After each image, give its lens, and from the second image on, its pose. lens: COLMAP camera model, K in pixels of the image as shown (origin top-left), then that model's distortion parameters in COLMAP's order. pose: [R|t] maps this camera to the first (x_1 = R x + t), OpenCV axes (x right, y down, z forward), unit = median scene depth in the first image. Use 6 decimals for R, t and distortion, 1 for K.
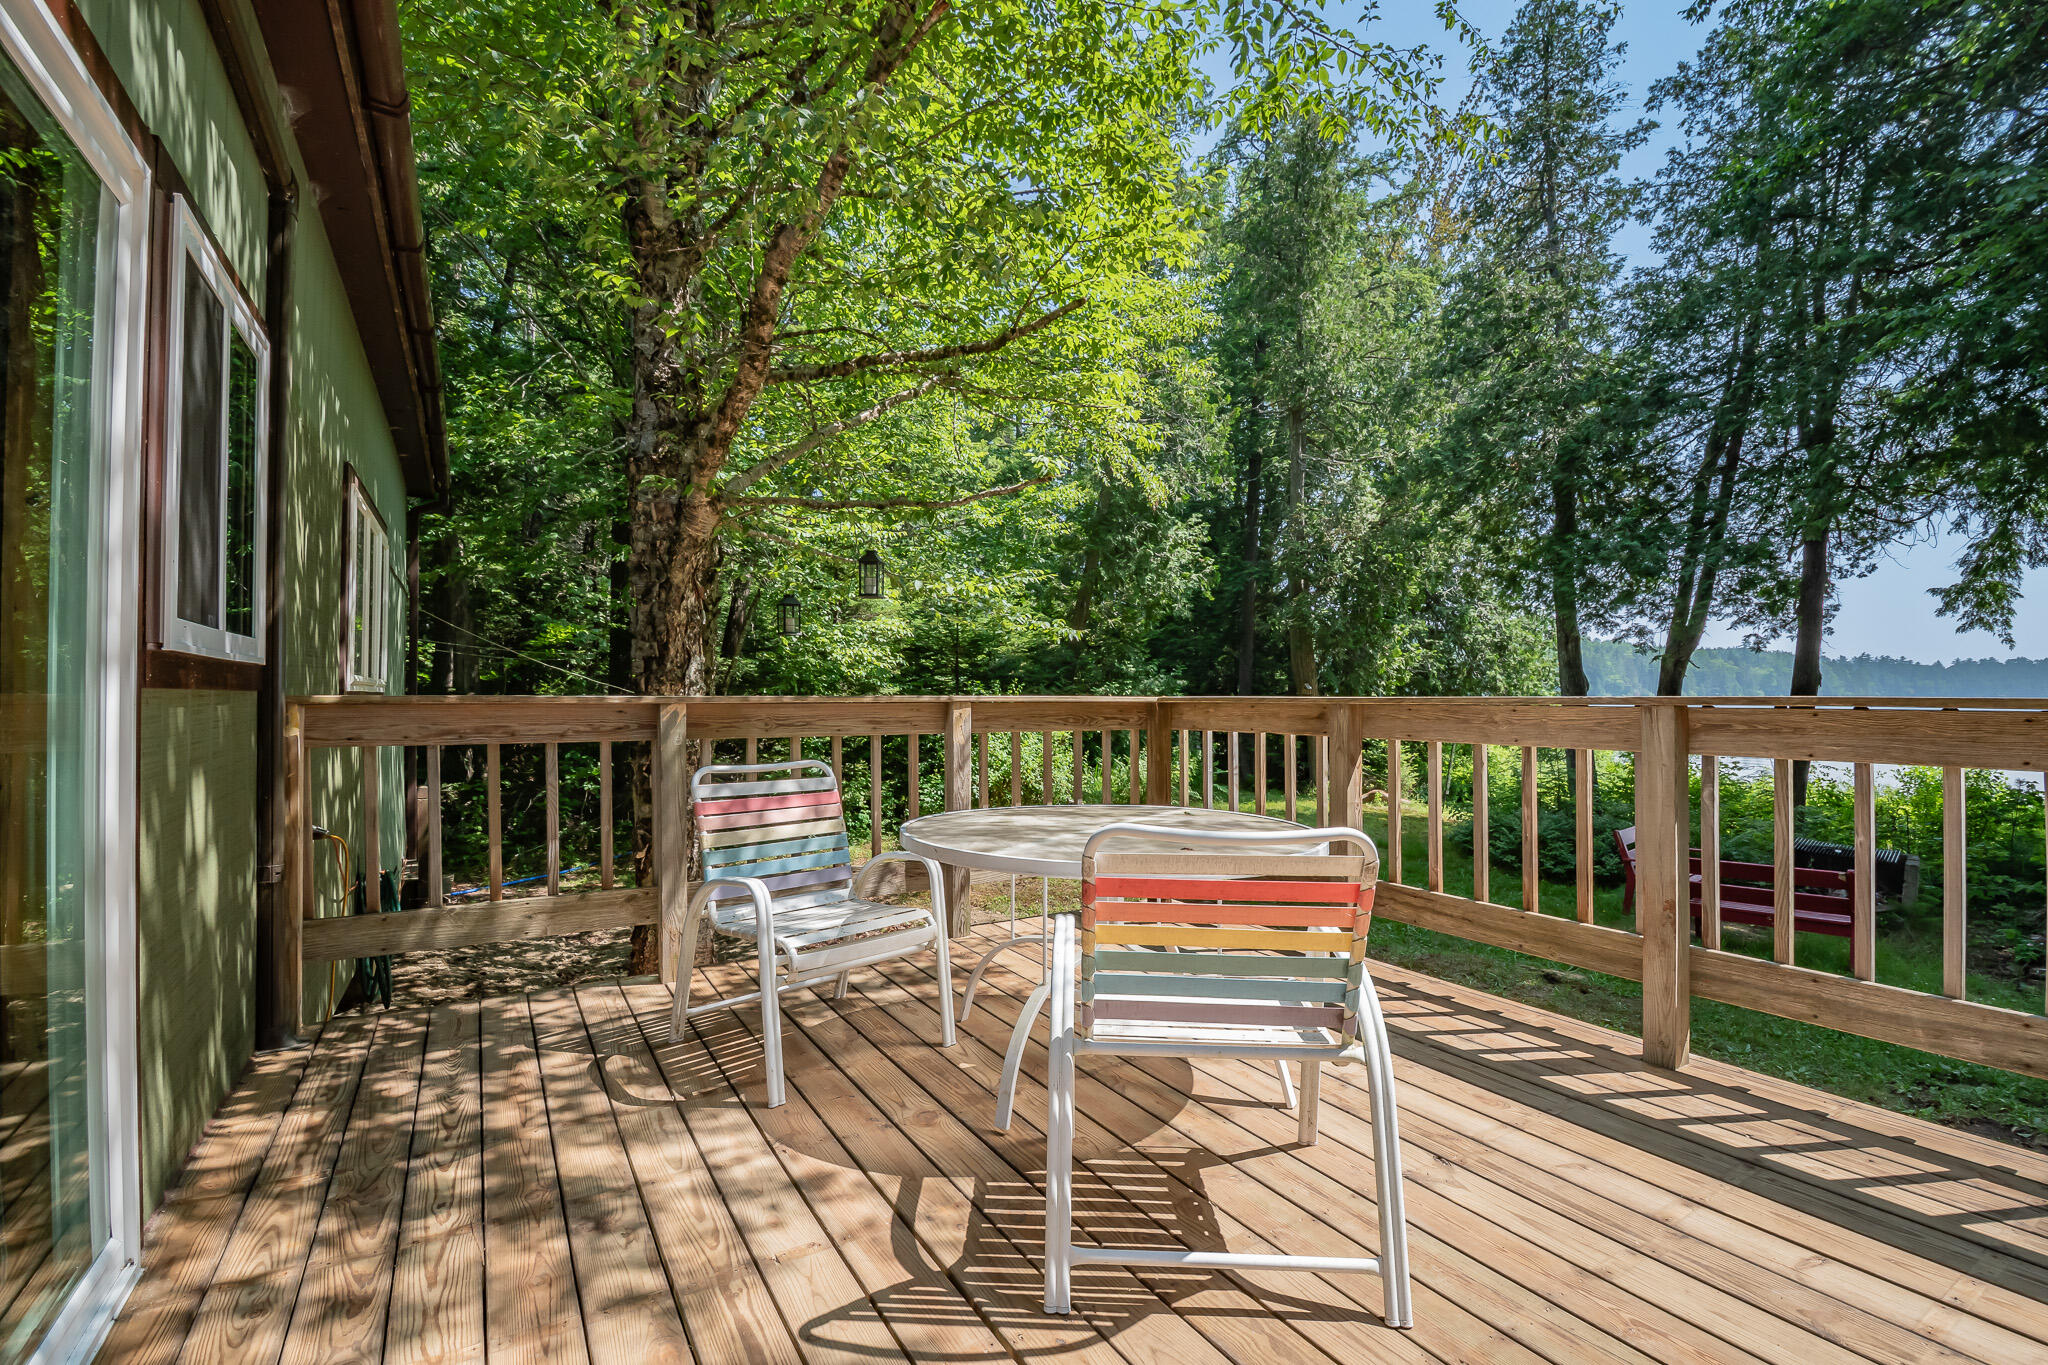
lens RADIAL K [[888.2, 0, 1020.2], [0, 888.2, 692.6], [0, 0, 1]] dist [0.012989, -0.006744]
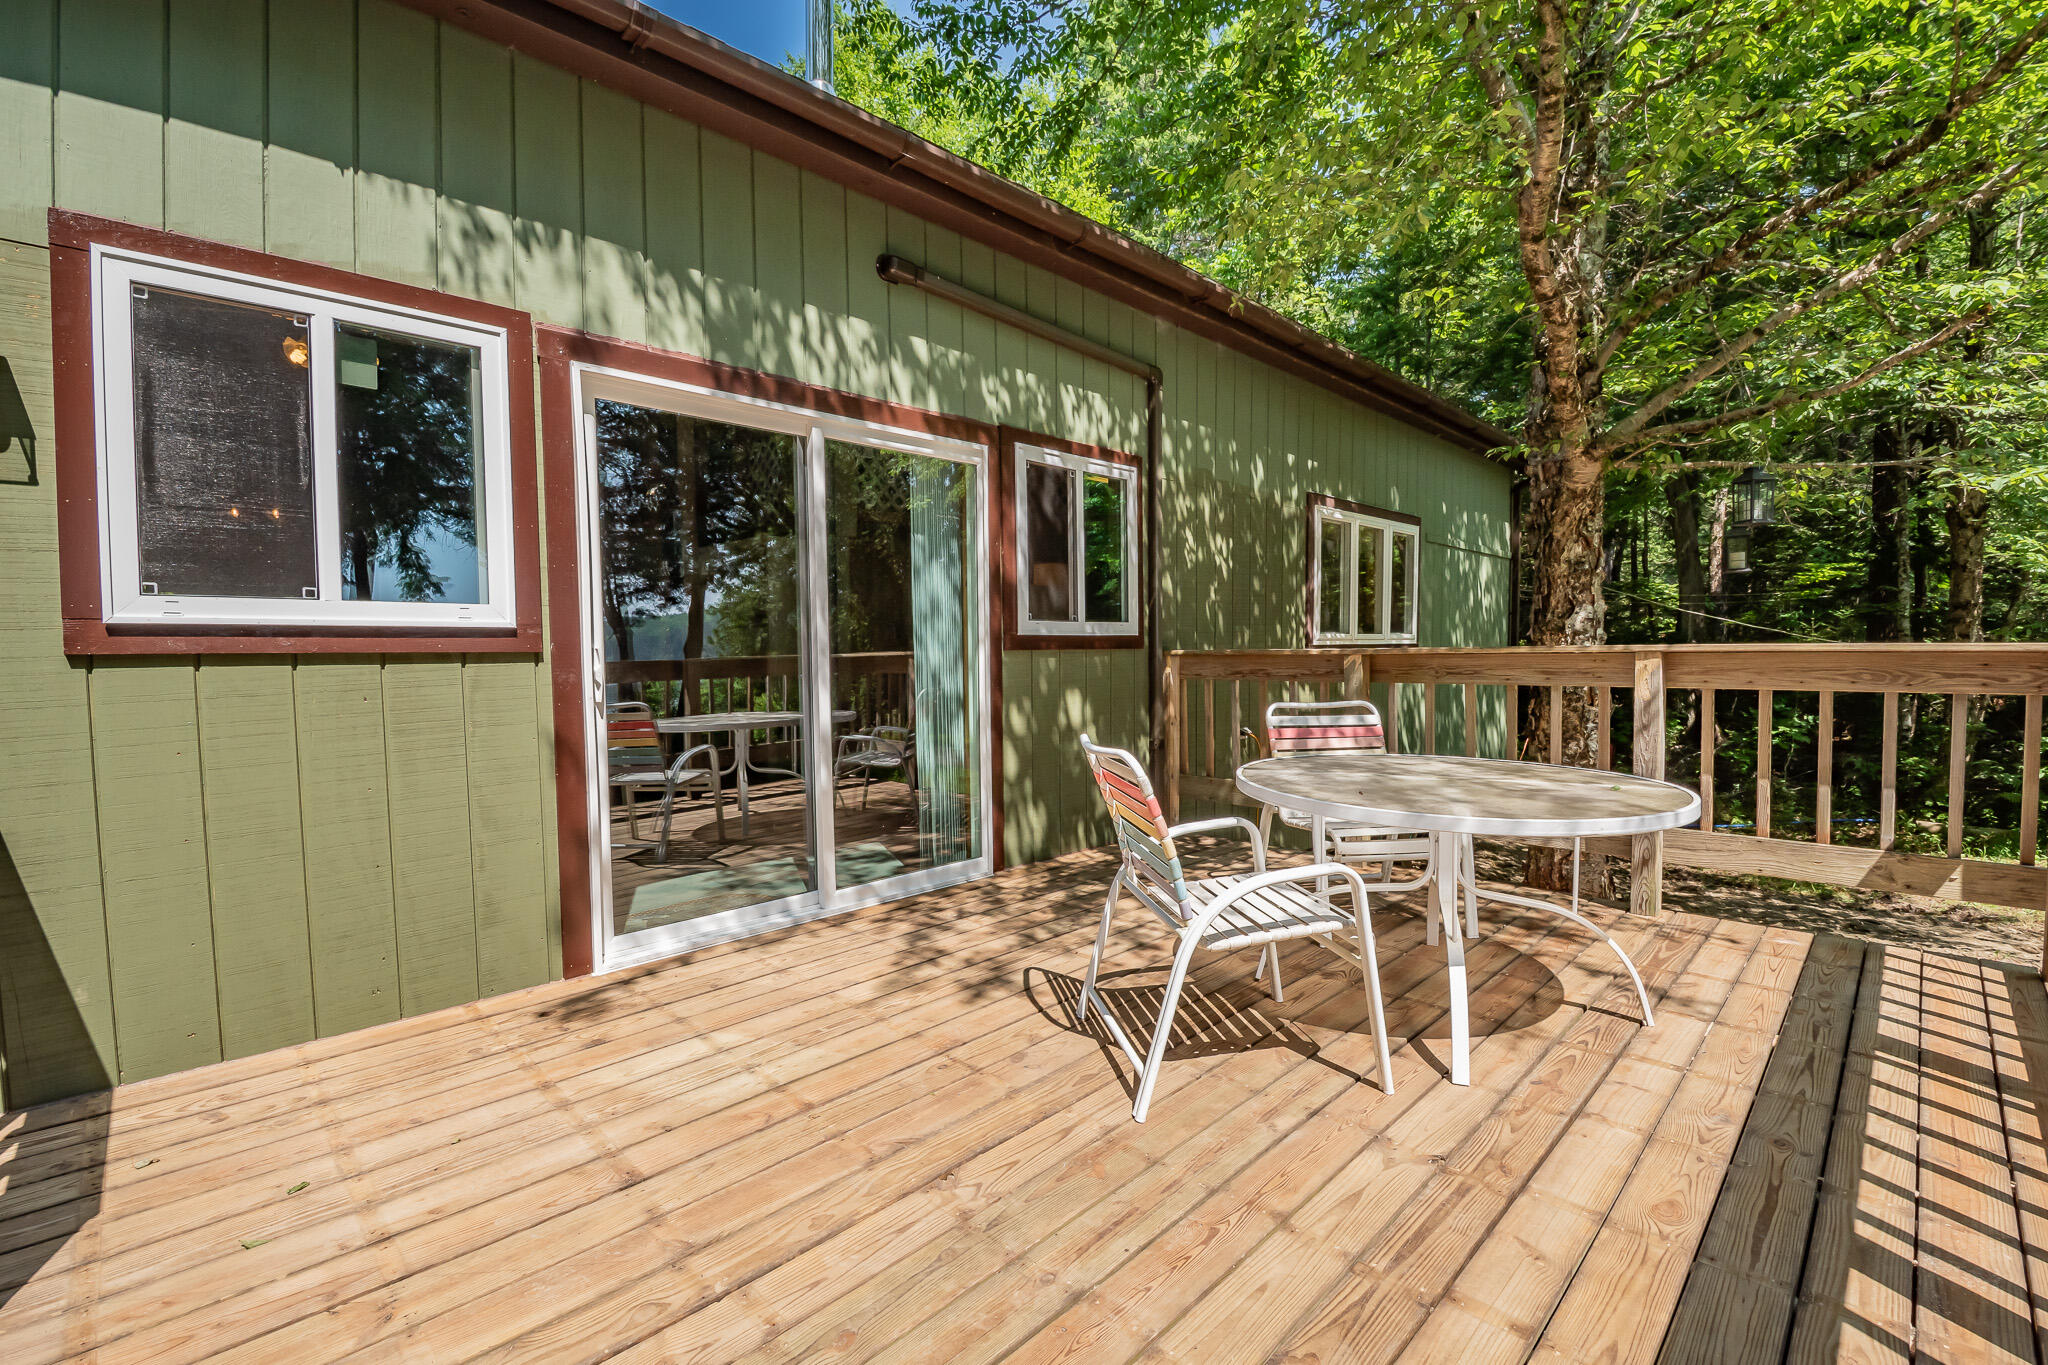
lens RADIAL K [[888.2, 0, 1038.0], [0, 888.2, 655.5], [0, 0, 1]] dist [0.012989, -0.006744]
pose [[0.256356, 0.002087, -0.966580, 0.969989], [0.019274, 0.999788, 0.007271, -0.006546], [0.966390, -0.020494, 0.256261, 0.289619]]
